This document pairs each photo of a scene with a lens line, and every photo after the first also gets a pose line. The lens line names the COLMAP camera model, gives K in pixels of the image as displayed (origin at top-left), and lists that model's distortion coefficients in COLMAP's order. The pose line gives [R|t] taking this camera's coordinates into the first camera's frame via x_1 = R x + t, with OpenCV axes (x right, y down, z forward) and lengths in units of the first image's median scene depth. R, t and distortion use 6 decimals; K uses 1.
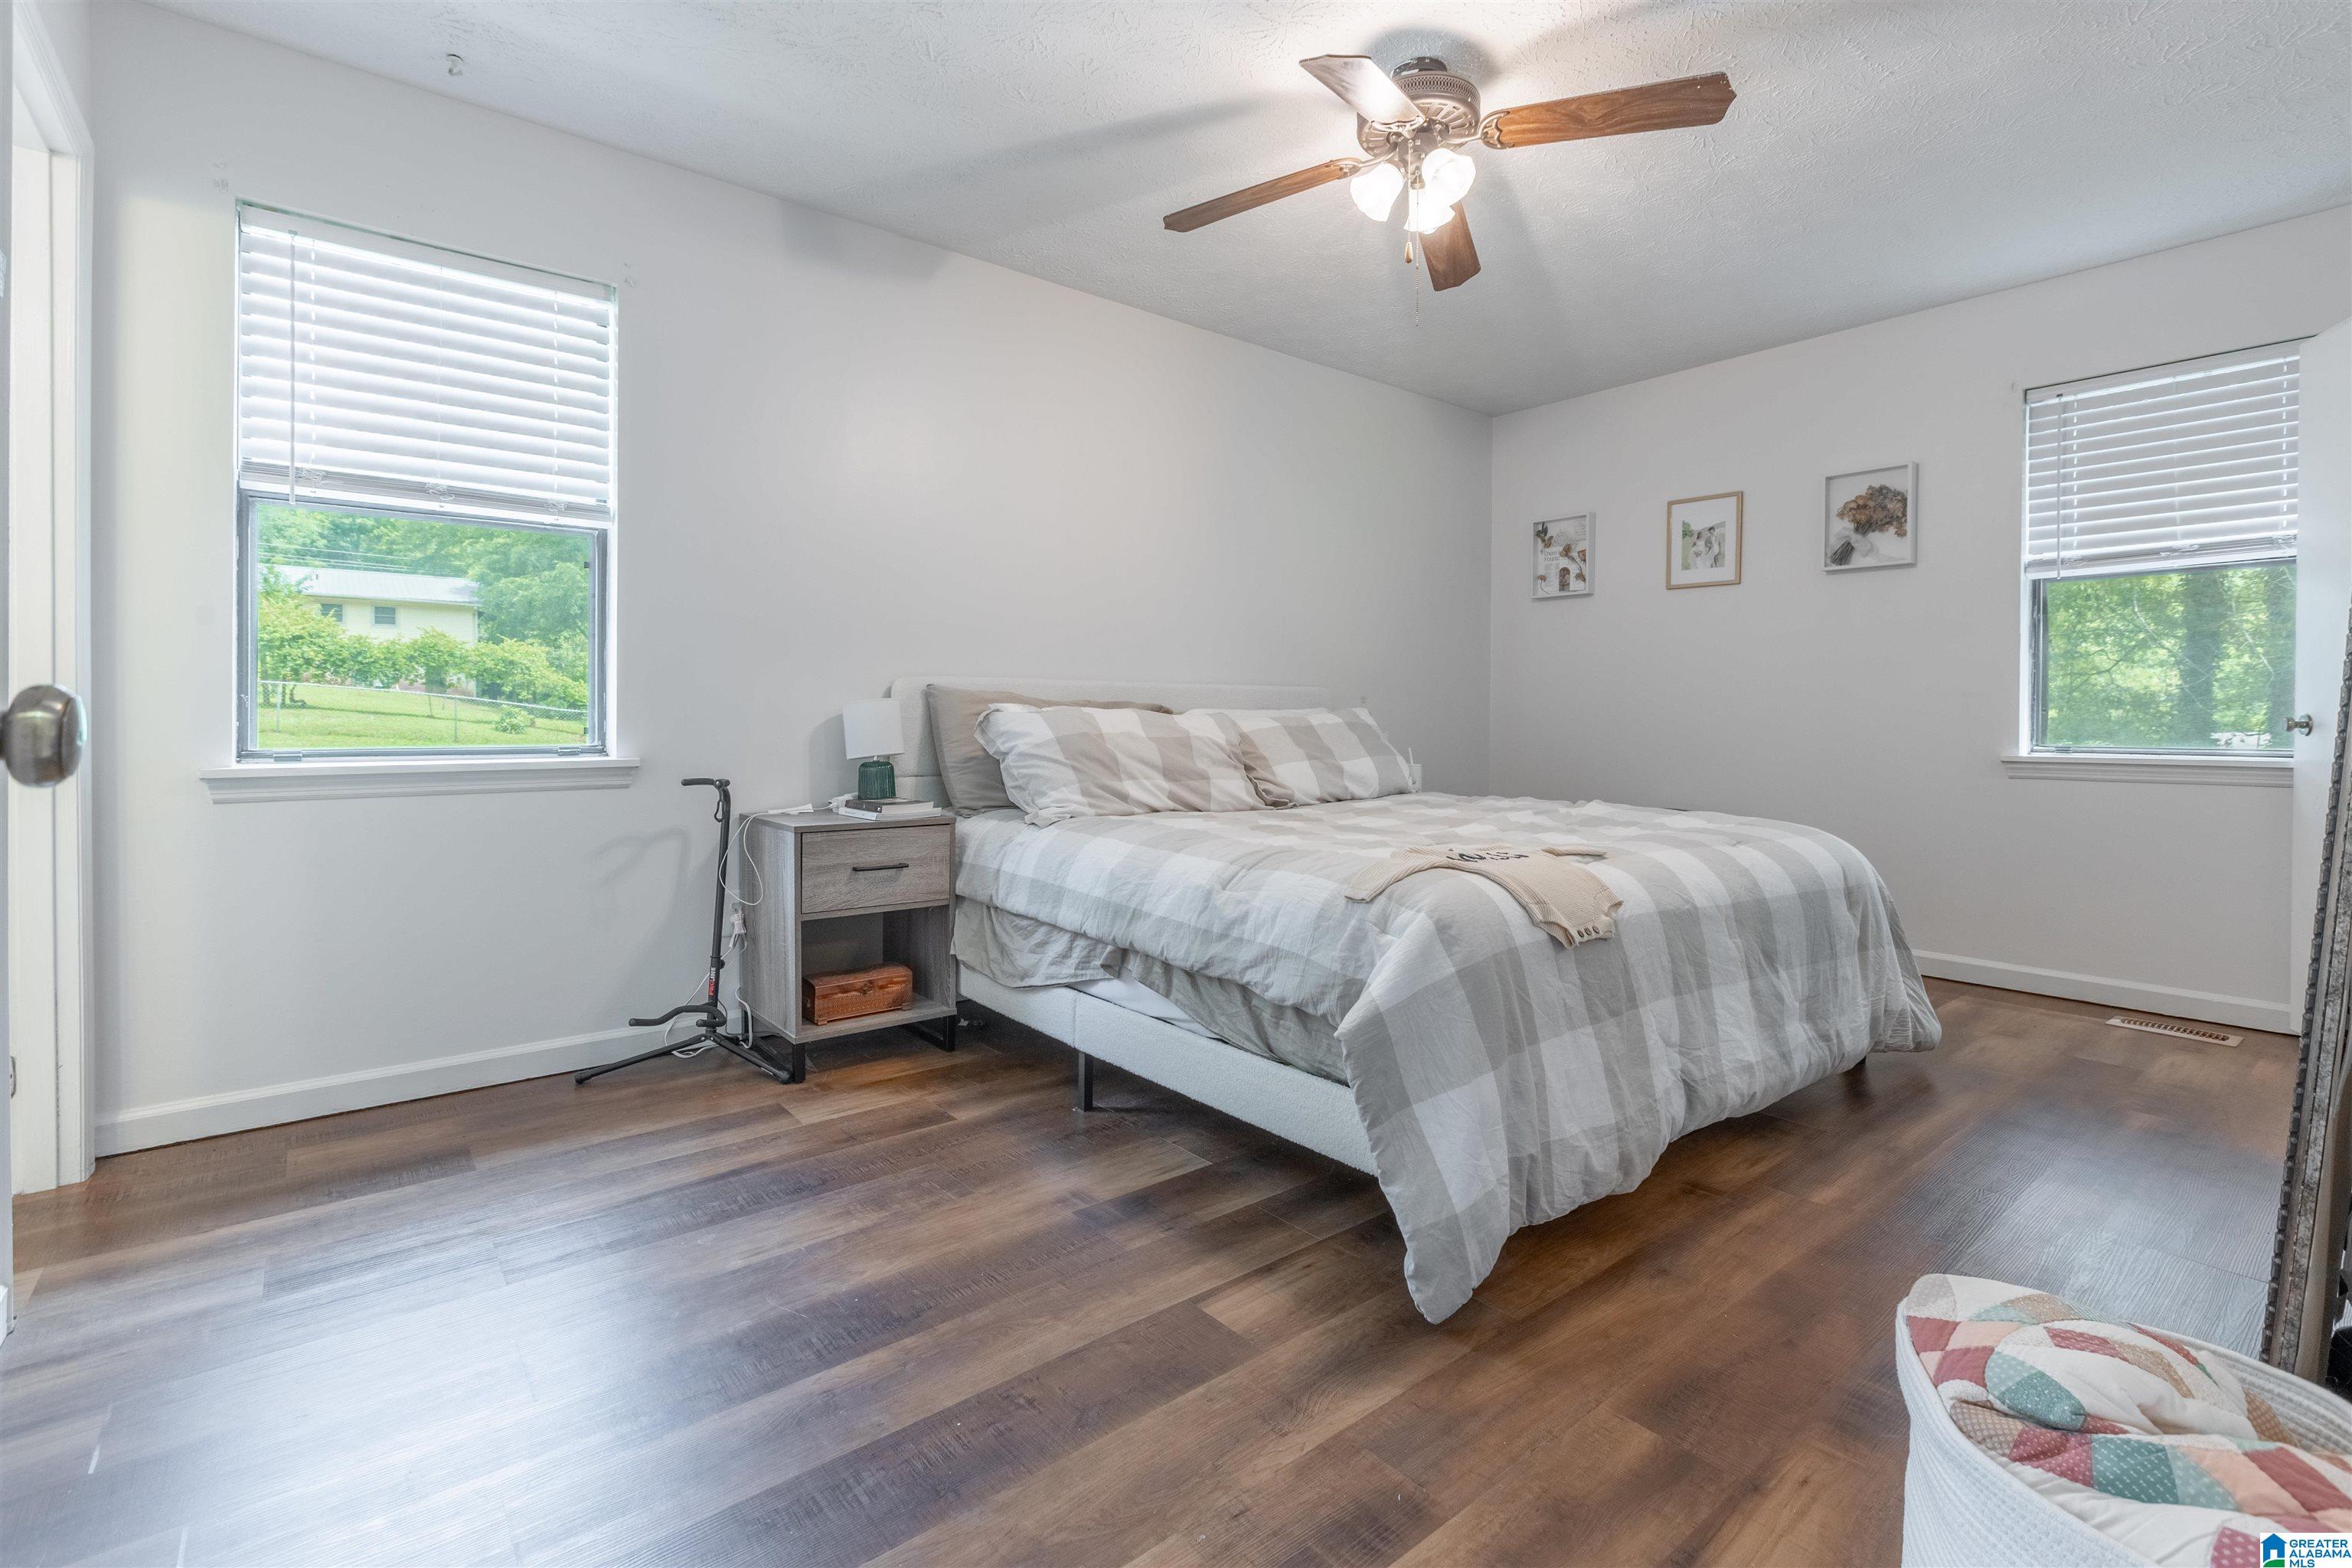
lens RADIAL K [[1056.9, 0, 1176.8], [0, 1056.9, 728.7], [0, 0, 1]] dist [0.000430, -0.000243]
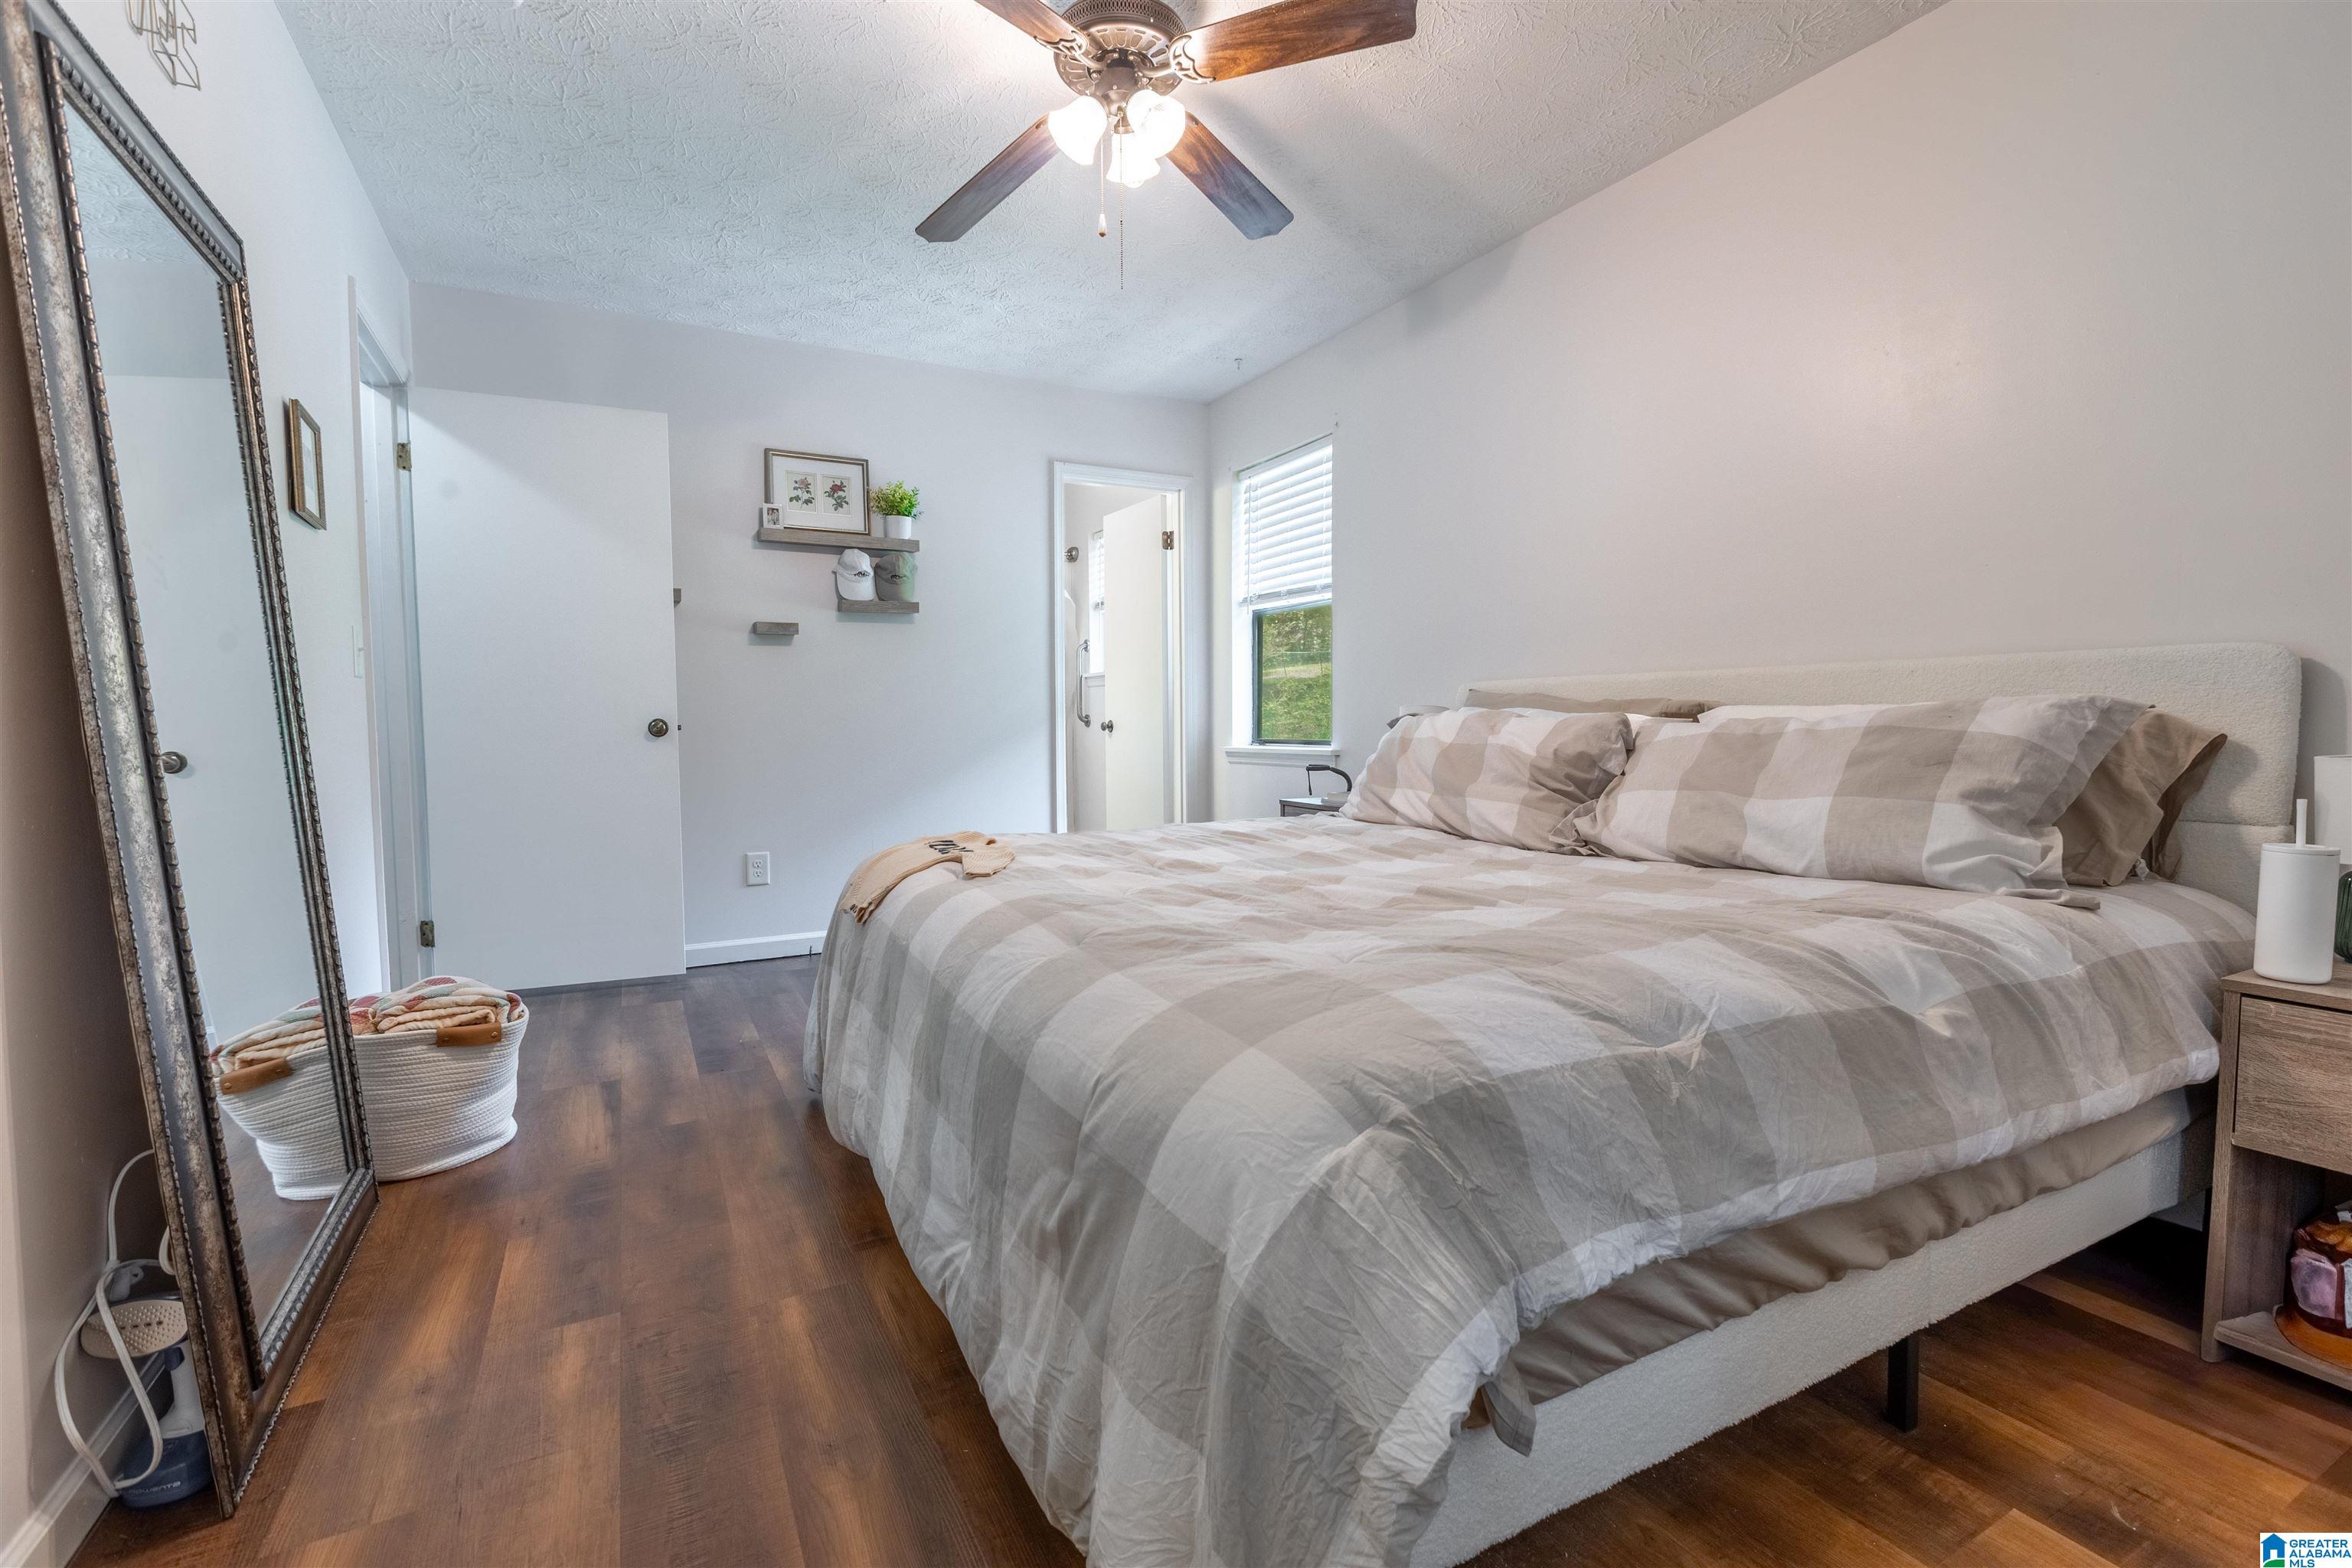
lens RADIAL K [[1041.7, 0, 1176.0], [0, 1041.7, 784.0], [0, 0, 1]] dist [0.000002, -0.000031]
pose [[-0.190257, 0.053803, -0.980259, 1.169904], [-0.004119, 0.998445, 0.055601, -0.004337], [0.981726, 0.014616, -0.189739, 1.272746]]
